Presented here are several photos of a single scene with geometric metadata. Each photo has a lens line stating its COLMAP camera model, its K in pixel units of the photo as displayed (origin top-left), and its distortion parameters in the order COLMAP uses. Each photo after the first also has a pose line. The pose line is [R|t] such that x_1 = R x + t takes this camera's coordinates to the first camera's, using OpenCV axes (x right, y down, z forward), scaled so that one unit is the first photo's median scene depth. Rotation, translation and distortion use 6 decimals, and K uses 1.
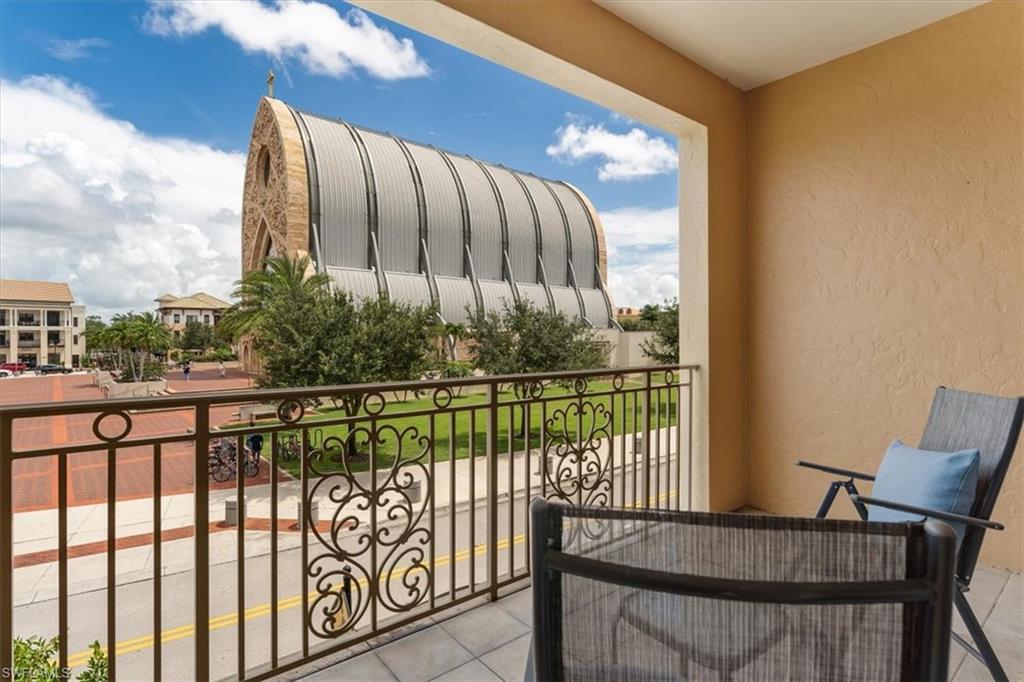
lens RADIAL K [[516.6, 0, 510.8], [0, 516.6, 334.2], [0, 0, 1]] dist [-0.001315, -0.000510]
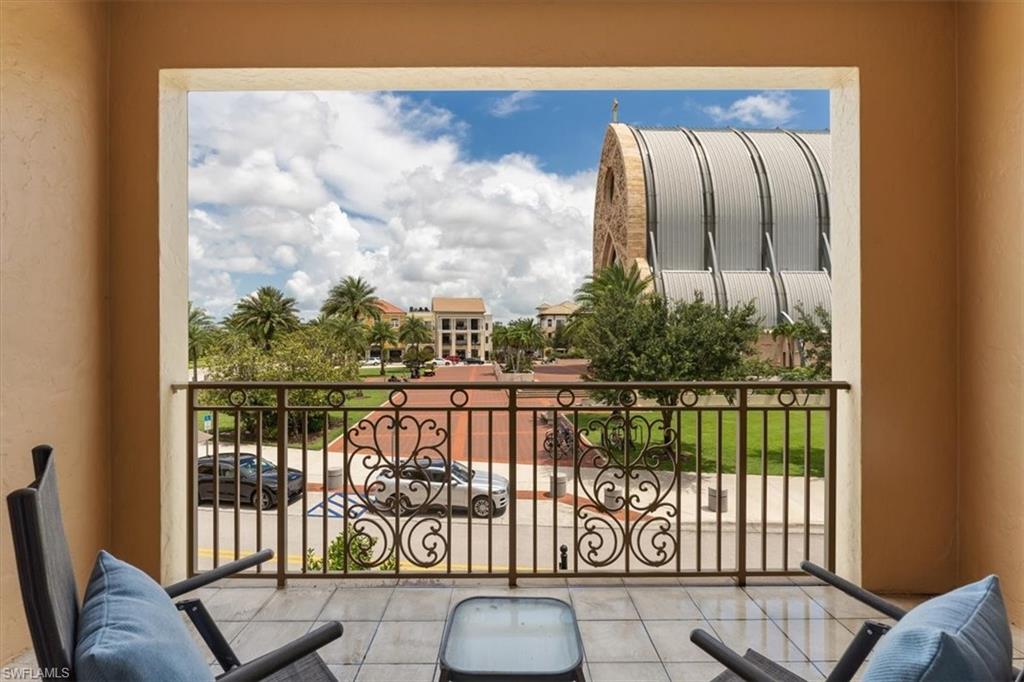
lens RADIAL K [[503.5, 0, 508.8], [0, 503.5, 335.8], [0, 0, 1]] dist [0.000204, -0.000075]
pose [[0.780006, -0.000002, -0.625772, 0.696010], [0.000612, 1.000000, 0.000759, -0.019858], [0.625772, -0.000975, 0.780006, 0.181934]]
